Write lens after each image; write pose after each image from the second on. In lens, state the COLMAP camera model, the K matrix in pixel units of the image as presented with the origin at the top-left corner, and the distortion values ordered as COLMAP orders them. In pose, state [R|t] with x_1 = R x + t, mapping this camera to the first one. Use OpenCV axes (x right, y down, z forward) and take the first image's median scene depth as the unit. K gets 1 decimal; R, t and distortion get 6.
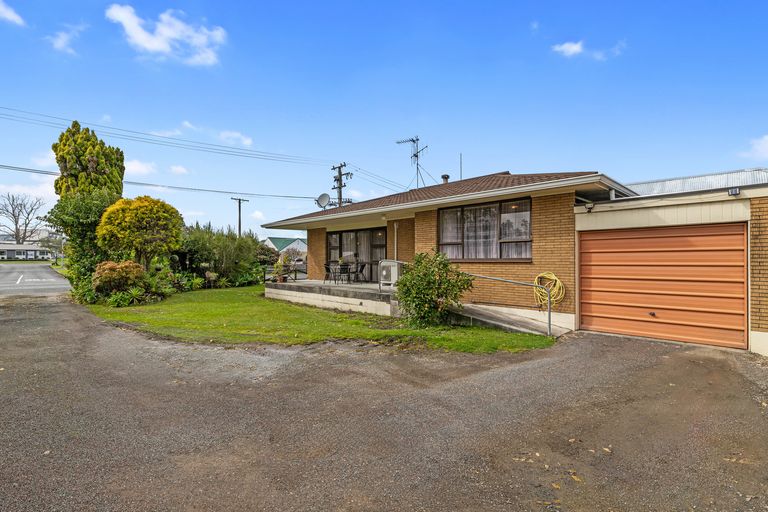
lens RADIAL K [[352.4, 0, 380.1], [0, 352.4, 258.2], [0, 0, 1]] dist [-0.001673, 0.000219]
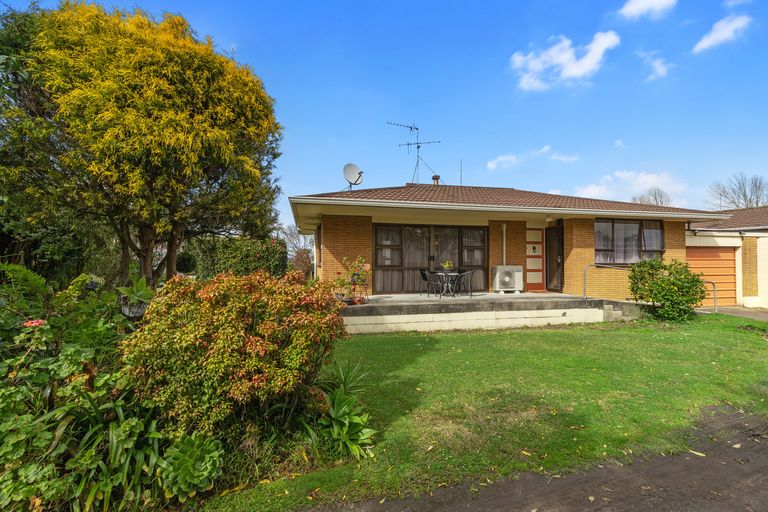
lens RADIAL K [[352.4, 0, 383.3], [0, 352.4, 257.3], [0, 0, 1]] dist [-0.001673, 0.000219]
pose [[0.532131, 0.015332, 0.846523, -0.913241], [-0.004519, 0.999873, -0.015269, 0.001671], [-0.846650, 0.004299, 0.532133, 0.798560]]
